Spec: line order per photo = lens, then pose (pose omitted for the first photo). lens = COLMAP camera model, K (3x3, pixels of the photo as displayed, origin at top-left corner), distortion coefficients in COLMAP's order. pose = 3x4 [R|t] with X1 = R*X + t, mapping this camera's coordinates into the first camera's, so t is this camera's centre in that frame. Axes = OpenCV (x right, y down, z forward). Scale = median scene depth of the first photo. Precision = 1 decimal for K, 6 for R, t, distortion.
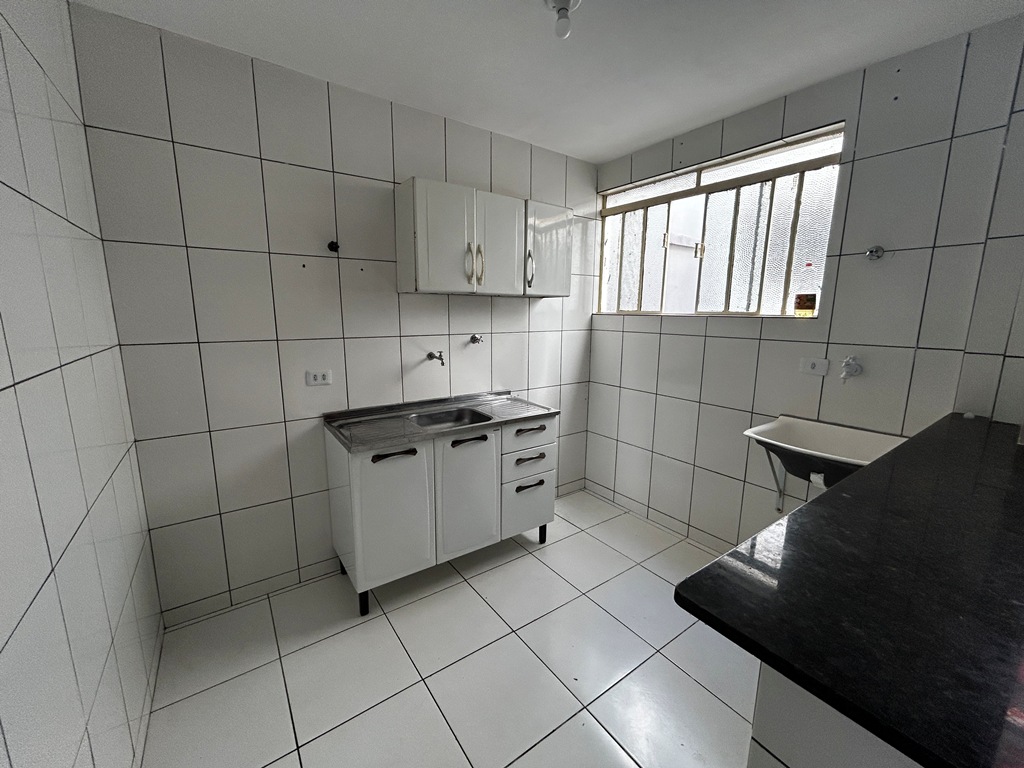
lens RADIAL K [[415.1, 0, 513.1], [0, 415.1, 386.3], [0, 0, 1]] dist [0.011128, 0.000788]
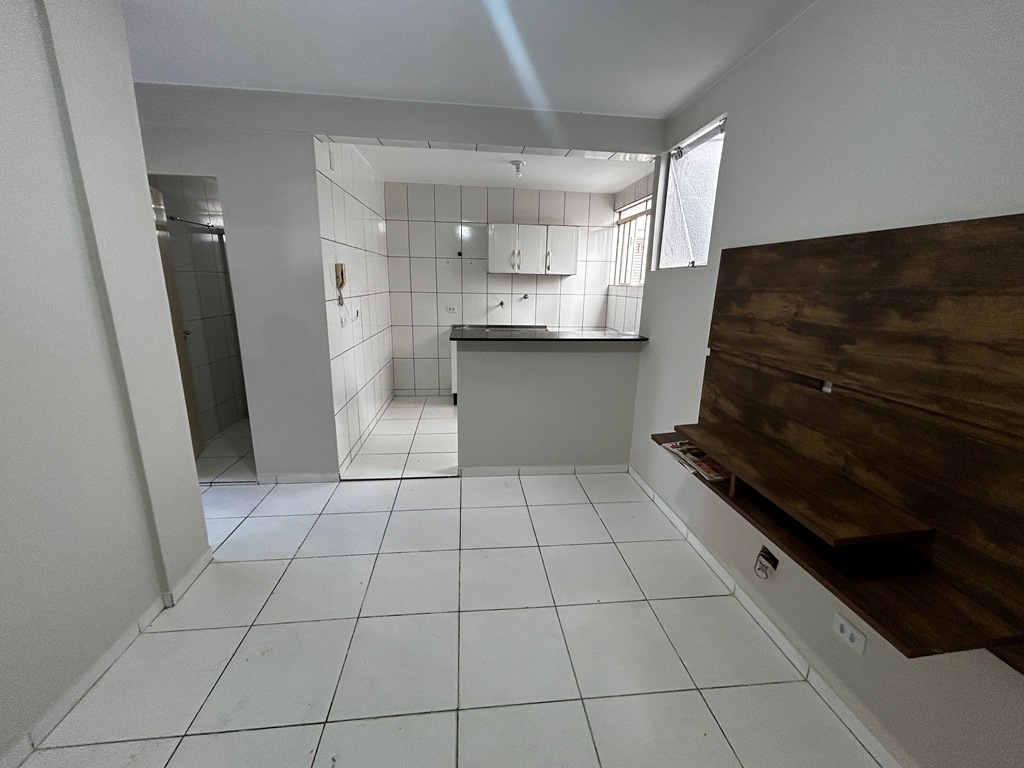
lens RADIAL K [[415.1, 0, 505.6], [0, 415.1, 382.3], [0, 0, 1]] dist [0.011128, 0.000788]
pose [[0.872650, 0.129257, -0.470930, 0.859473], [-0.101247, 0.991270, 0.084460, 0.141235], [0.477736, -0.026024, 0.878118, -0.835661]]
